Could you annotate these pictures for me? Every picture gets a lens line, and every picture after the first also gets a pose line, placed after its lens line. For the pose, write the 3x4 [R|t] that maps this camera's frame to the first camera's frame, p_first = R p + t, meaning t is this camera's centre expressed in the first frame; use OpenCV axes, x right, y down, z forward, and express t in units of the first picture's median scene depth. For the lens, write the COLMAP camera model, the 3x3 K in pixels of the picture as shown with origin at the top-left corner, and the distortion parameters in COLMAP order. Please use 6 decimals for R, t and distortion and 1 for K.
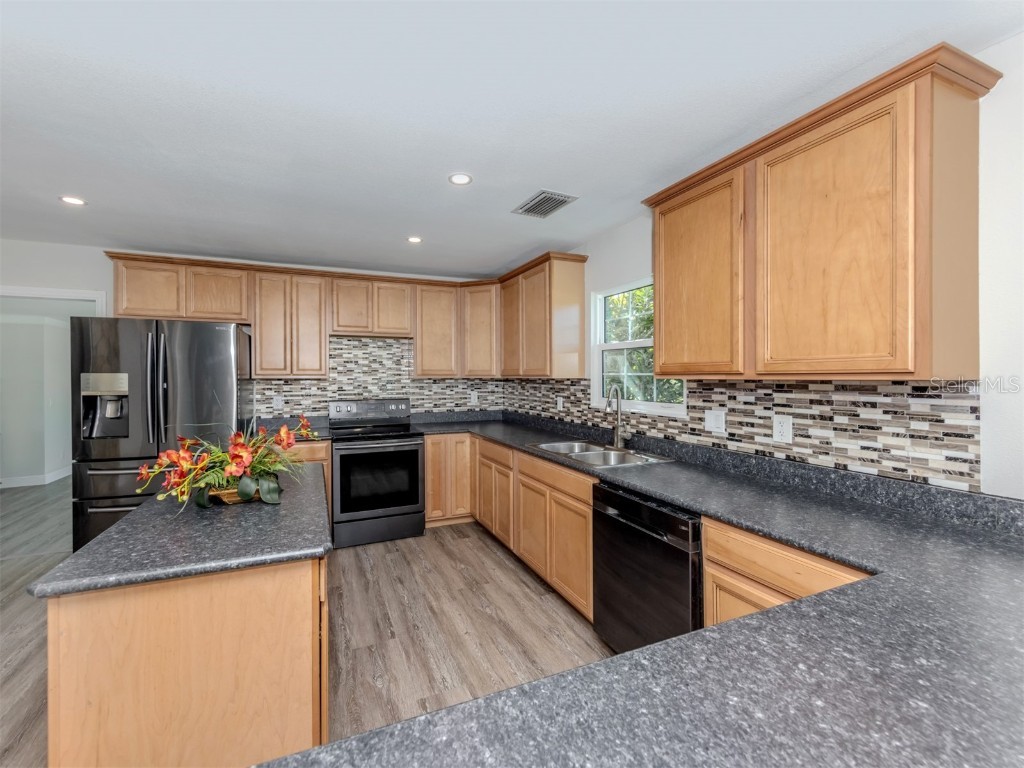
lens RADIAL K [[418.6, 0, 479.9], [0, 418.6, 383.6], [0, 0, 1]] dist [0.003755, 0.000135]
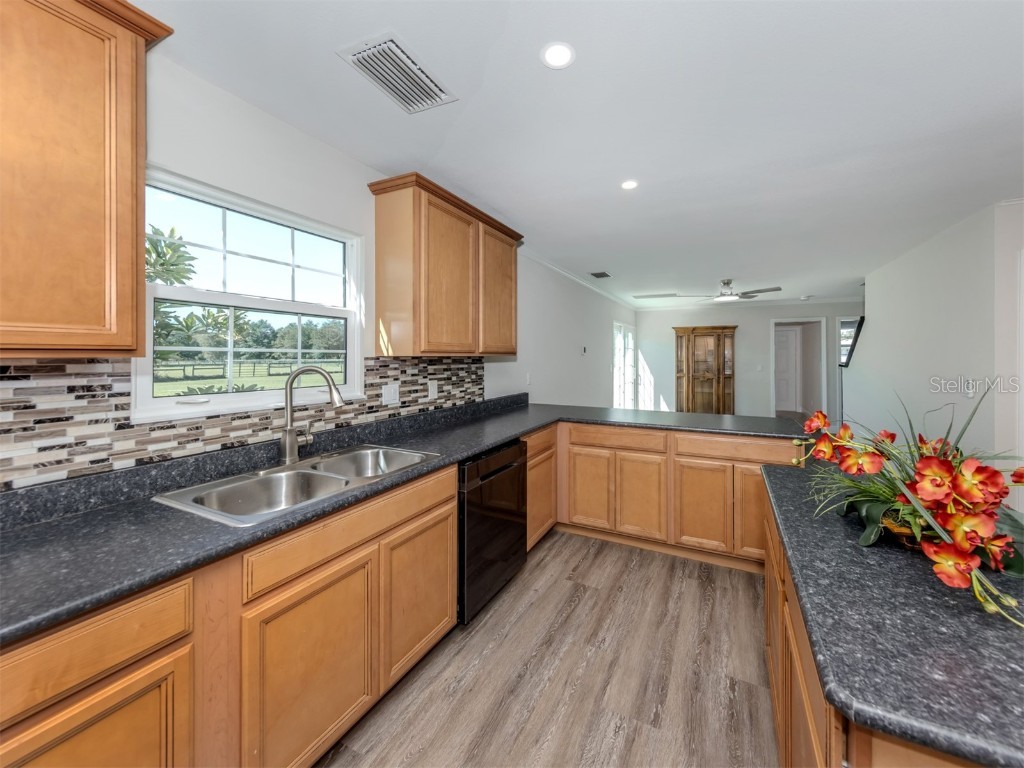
lens RADIAL K [[383.8, 0, 559.5], [0, 383.8, 350.2], [0, 0, 1]] dist [0.001095, -0.000028]
pose [[-0.702065, 0.016854, 0.711913, -0.449238], [0.018886, 0.999809, -0.005046, -0.012883], [-0.711862, 0.009903, -0.702250, 1.312175]]
